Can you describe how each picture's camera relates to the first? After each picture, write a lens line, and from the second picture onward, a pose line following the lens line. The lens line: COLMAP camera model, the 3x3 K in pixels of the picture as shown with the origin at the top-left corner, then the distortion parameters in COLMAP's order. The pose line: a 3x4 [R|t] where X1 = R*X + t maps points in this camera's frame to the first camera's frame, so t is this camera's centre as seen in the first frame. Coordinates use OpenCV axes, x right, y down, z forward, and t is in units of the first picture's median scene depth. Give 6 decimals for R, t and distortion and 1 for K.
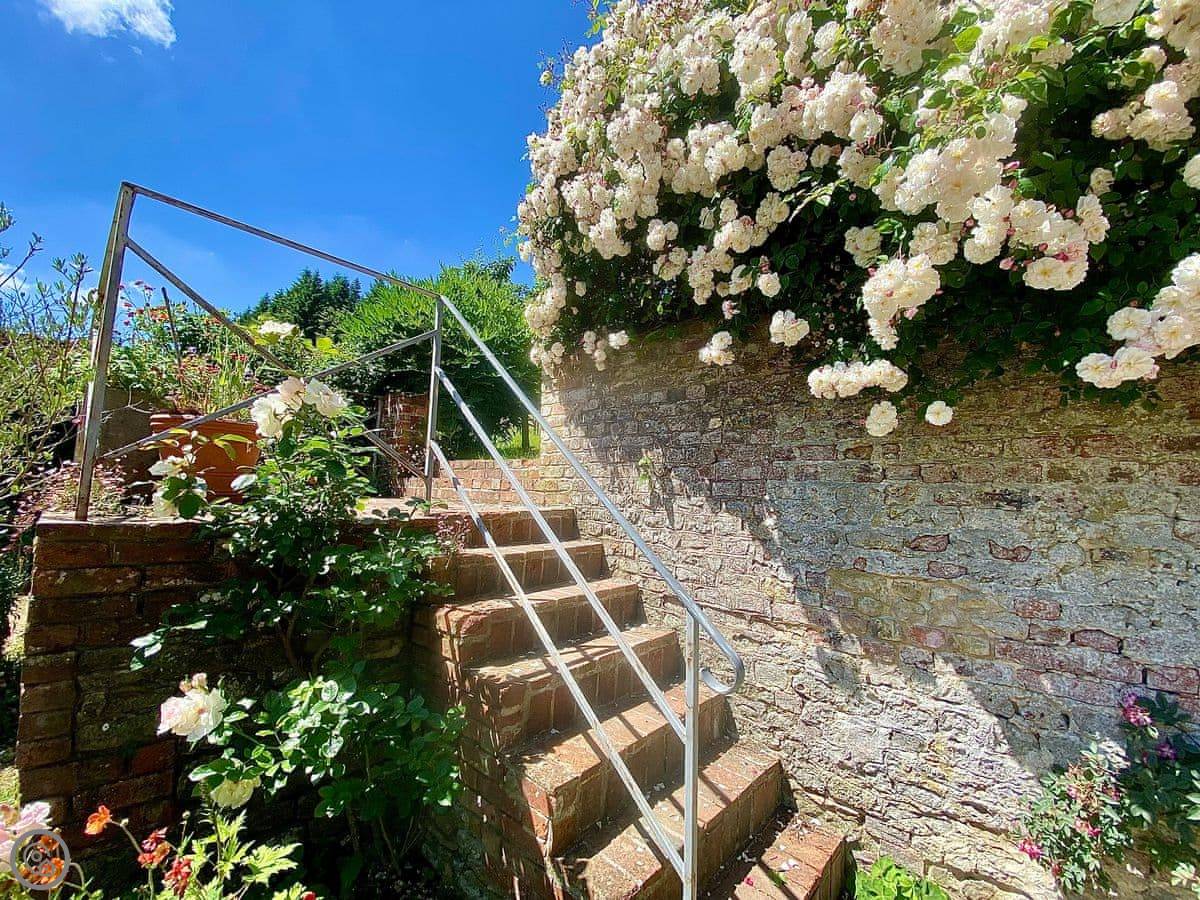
lens RADIAL K [[489.1, 0, 597.0], [0, 489.1, 452.0], [0, 0, 1]] dist [0.016540, -0.017713]
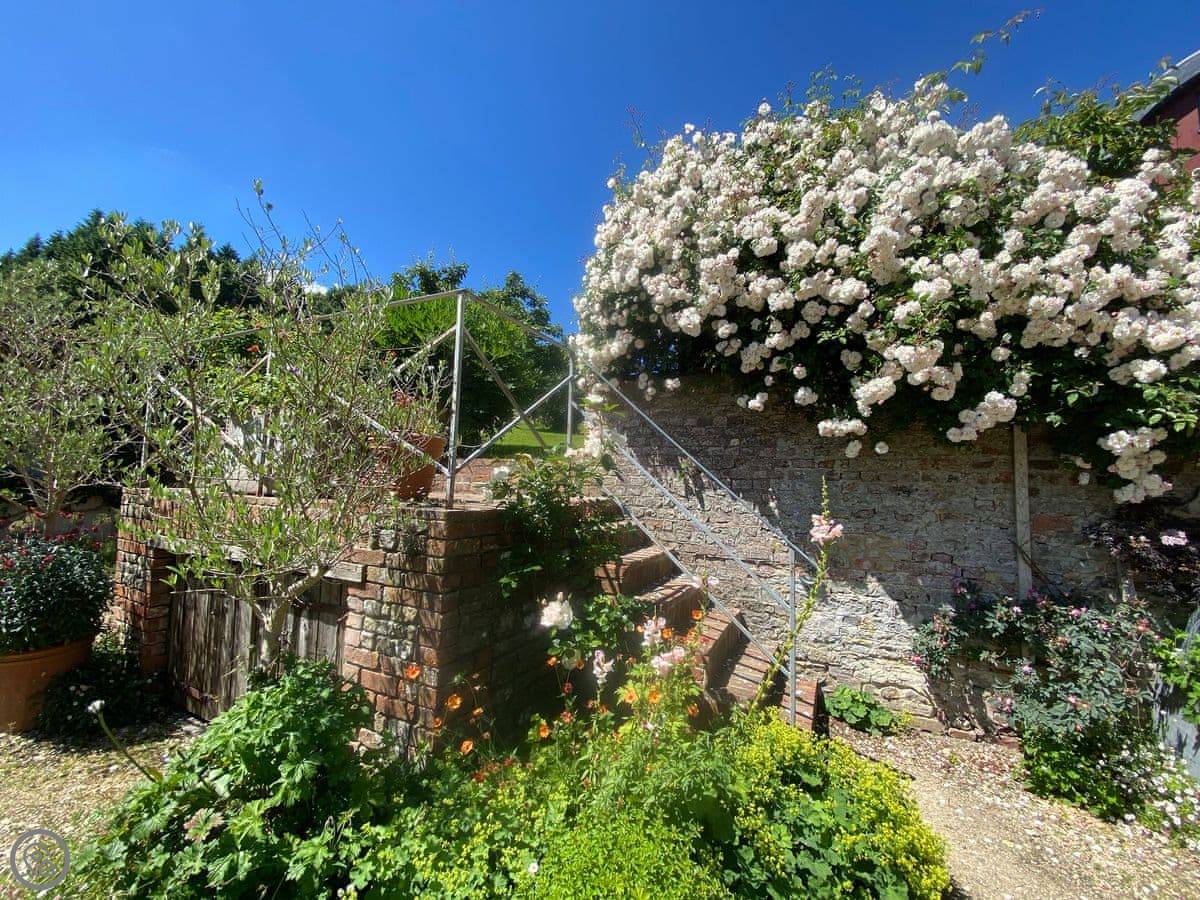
lens RADIAL K [[489.1, 0, 597.0], [0, 489.1, 452.0], [0, 0, 1]] dist [0.016540, -0.017713]
pose [[0.962954, 0.012630, 0.269369, -0.806867], [-0.018207, 0.999668, 0.018212, -0.064620], [-0.269050, -0.022442, 0.962865, -0.515640]]
